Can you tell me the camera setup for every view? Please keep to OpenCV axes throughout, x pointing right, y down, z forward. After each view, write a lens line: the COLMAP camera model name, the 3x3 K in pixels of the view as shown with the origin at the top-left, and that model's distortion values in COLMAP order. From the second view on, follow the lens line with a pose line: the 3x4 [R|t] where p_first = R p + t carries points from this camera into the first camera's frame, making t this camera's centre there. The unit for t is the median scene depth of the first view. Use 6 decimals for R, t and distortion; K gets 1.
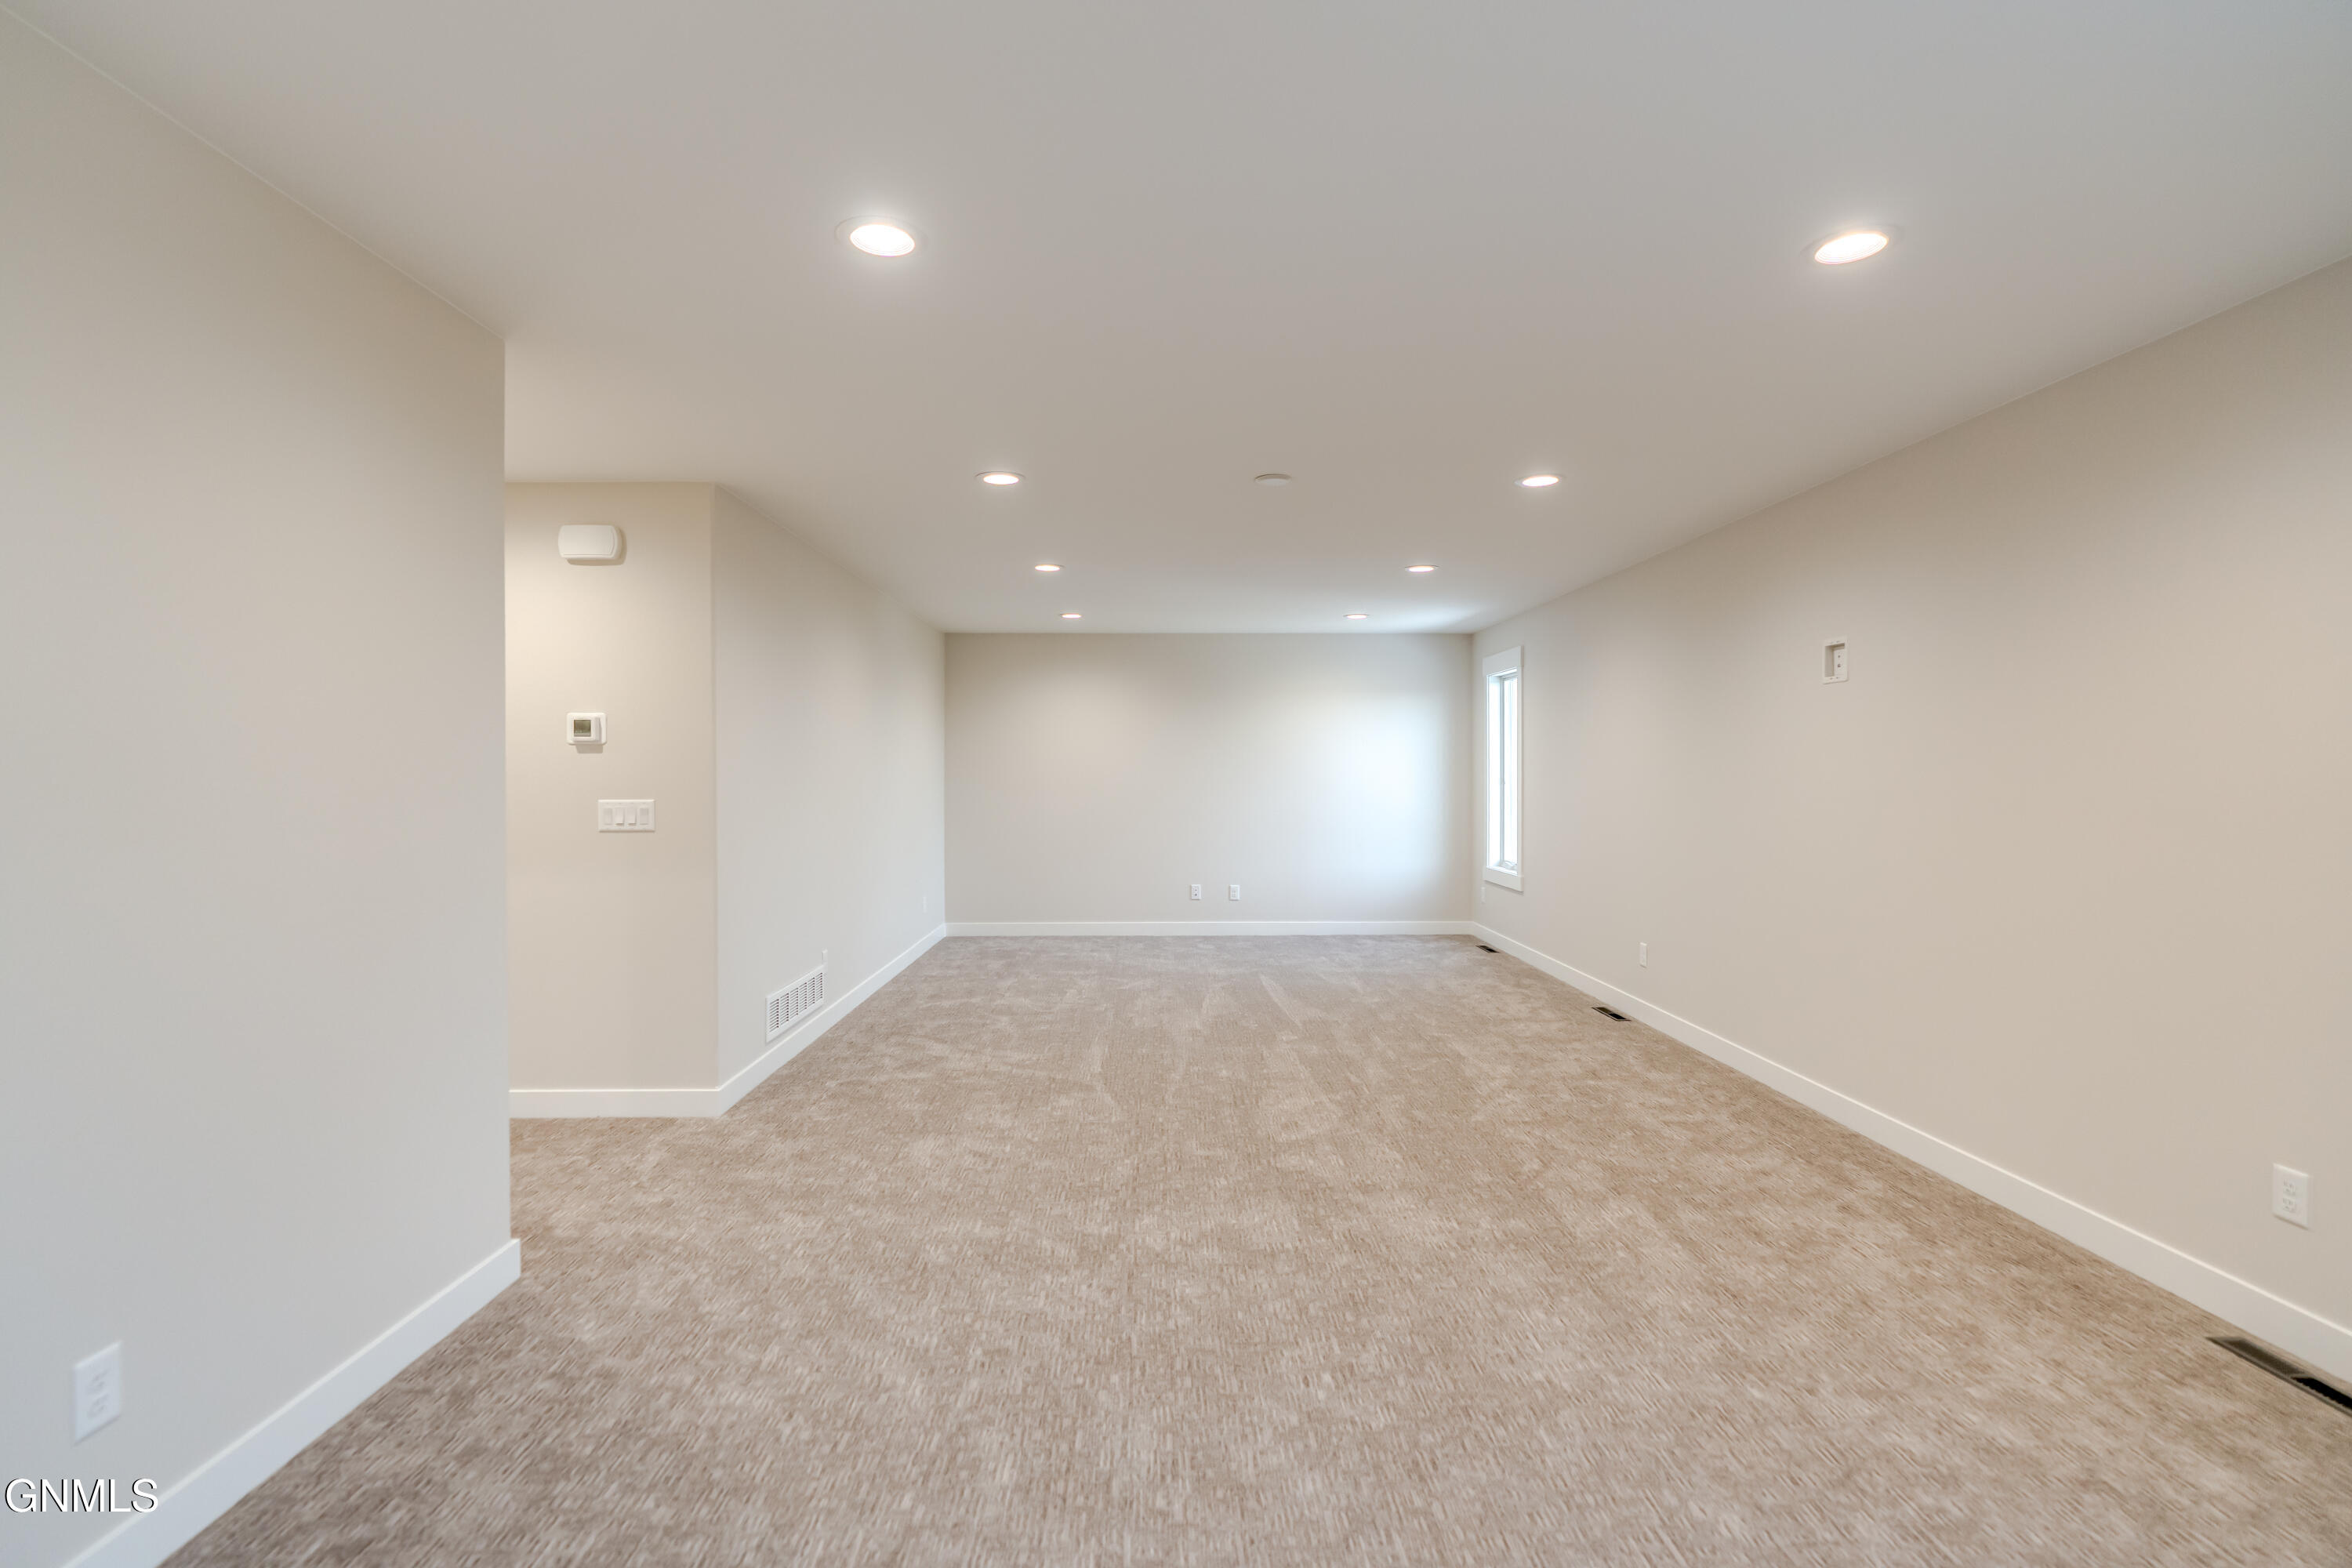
lens RADIAL K [[1086.6, 0, 1183.0], [0, 1086.6, 788.7], [0, 0, 1]] dist [-0.014034, 0.005391]
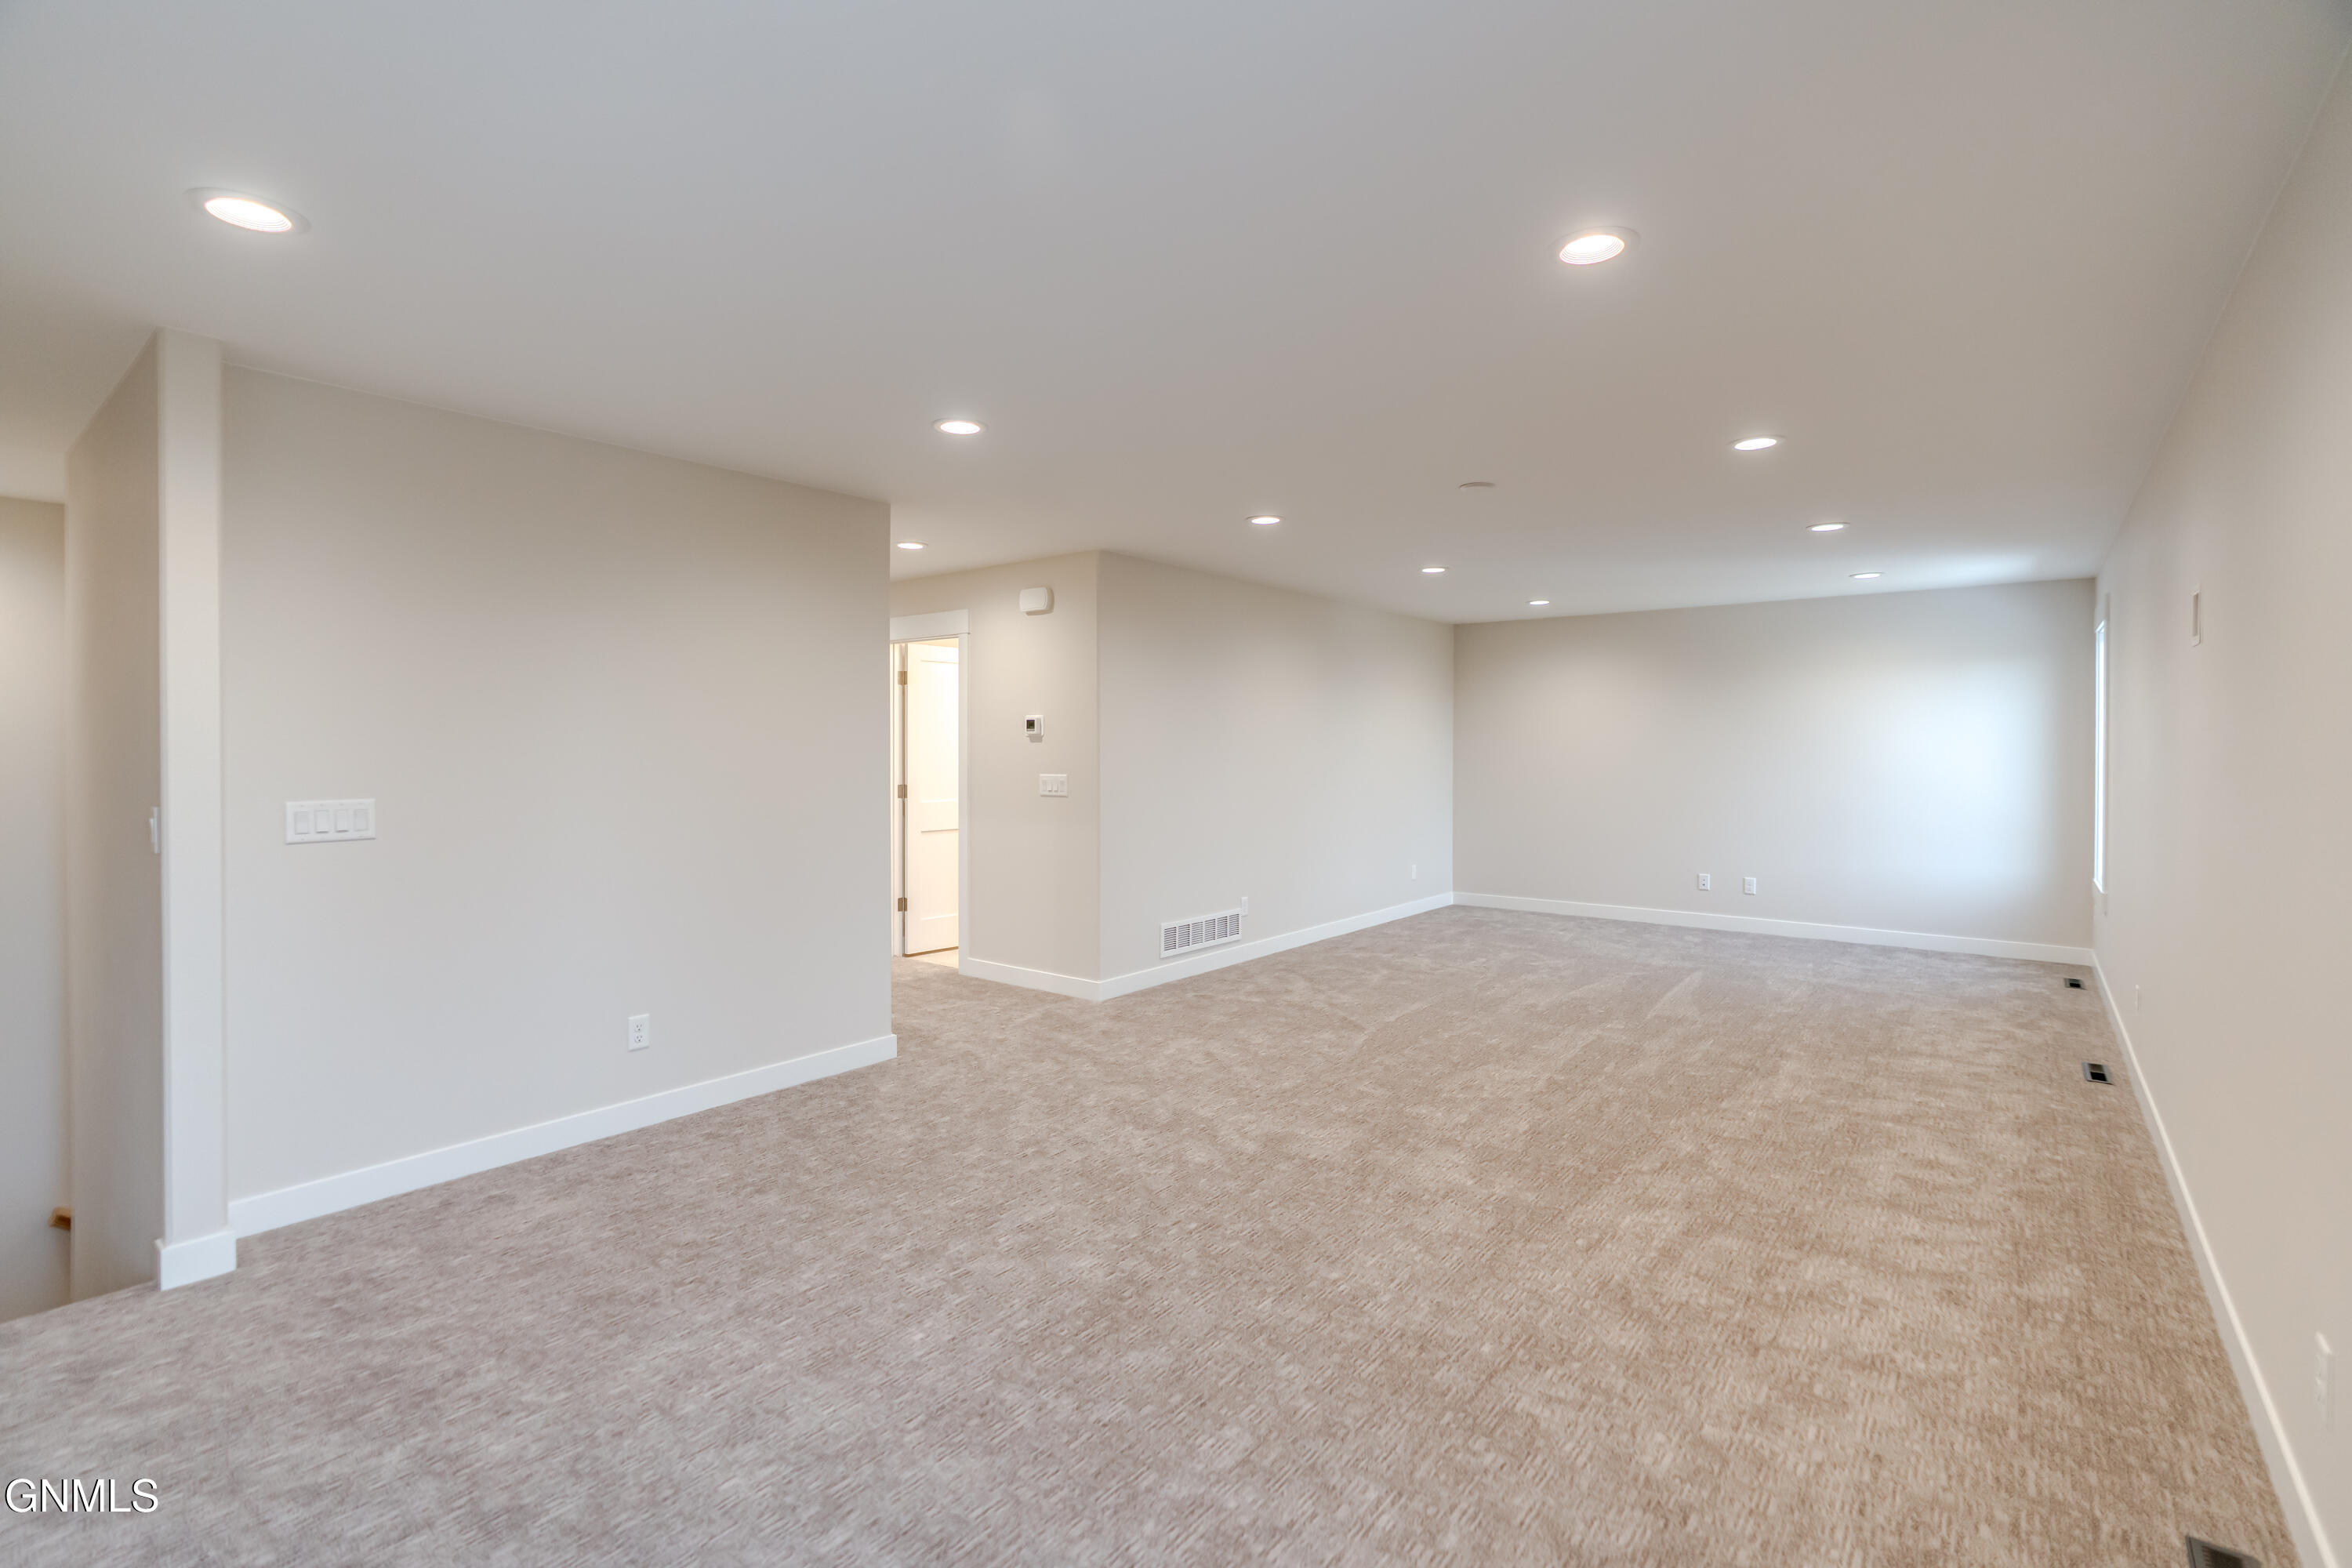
lens RADIAL K [[1084.7, 0, 1181.8], [0, 1084.7, 754.4], [0, 0, 1]] dist [-0.008638, 0.001649]
pose [[0.771432, 0.006393, -0.636279, 0.615613], [-0.011486, 0.999927, -0.003879, -0.014121], [0.636208, 0.010301, 0.771449, -0.017972]]
